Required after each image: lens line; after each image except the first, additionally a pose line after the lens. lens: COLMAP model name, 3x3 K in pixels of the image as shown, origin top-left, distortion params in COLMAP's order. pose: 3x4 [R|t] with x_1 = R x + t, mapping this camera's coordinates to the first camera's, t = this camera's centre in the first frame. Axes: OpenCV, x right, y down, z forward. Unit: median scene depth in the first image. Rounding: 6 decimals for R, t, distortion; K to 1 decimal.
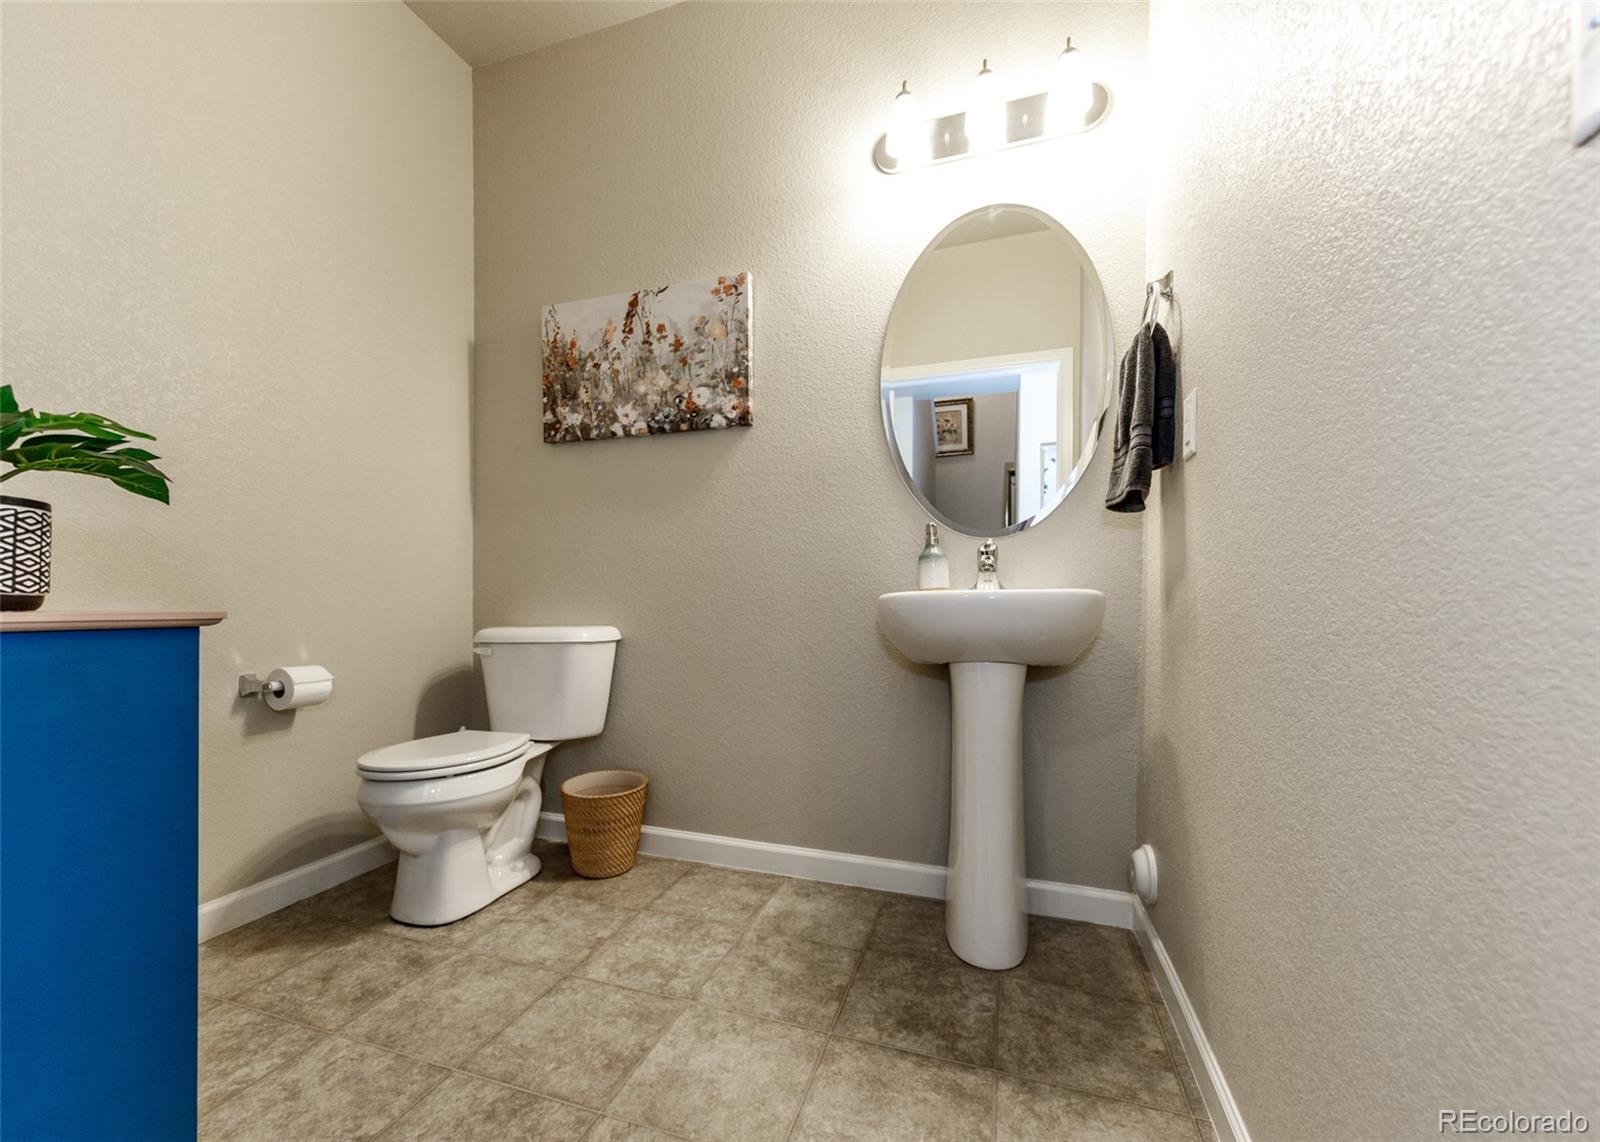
lens RADIAL K [[600.6, 0, 766.3], [0, 600.6, 605.0], [0, 0, 1]] dist [0.004656, -0.000587]
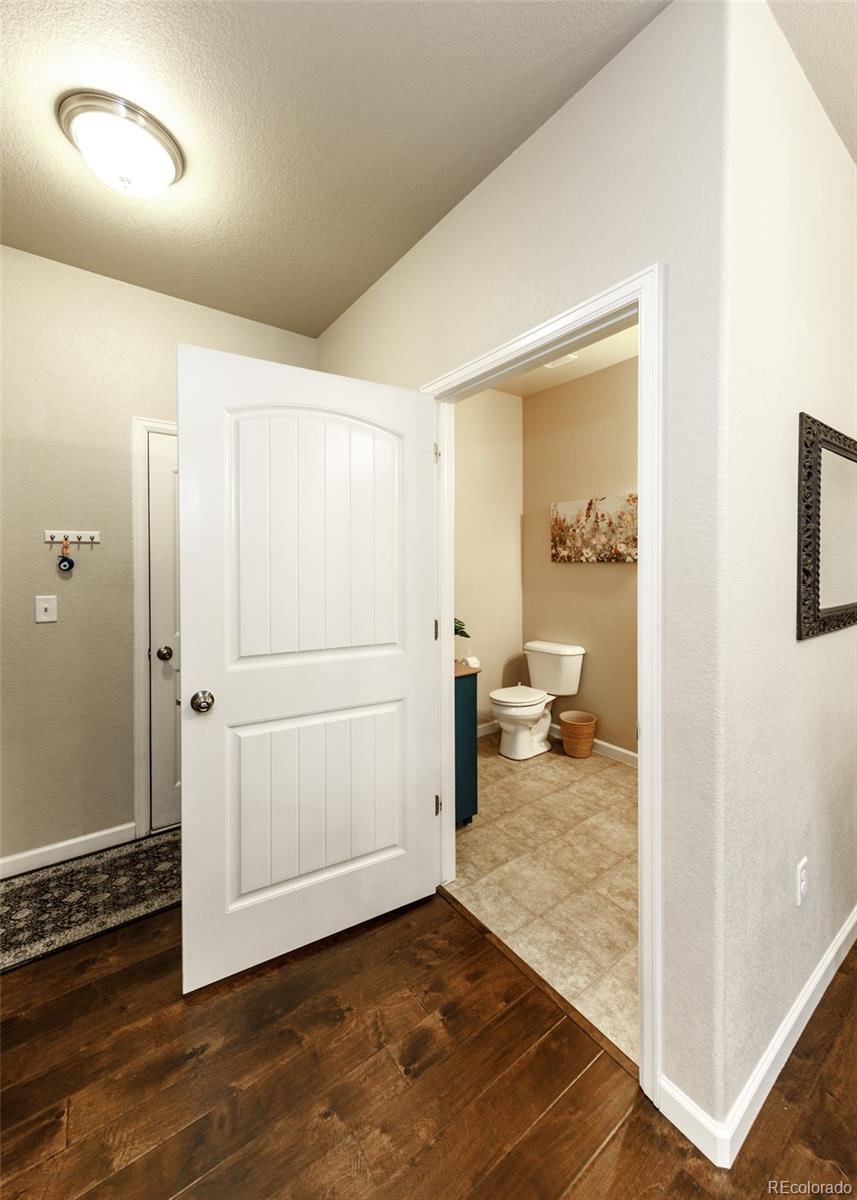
lens RADIAL K [[450.5, 0, 449.9], [0, 450.5, 555.1], [0, 0, 1]] dist [0.004656, -0.000587]
pose [[0.843452, -0.005462, -0.537177, 0.249540], [-0.001558, 0.999919, -0.012612, -0.301139], [0.537202, 0.011474, 0.843375, -0.727628]]
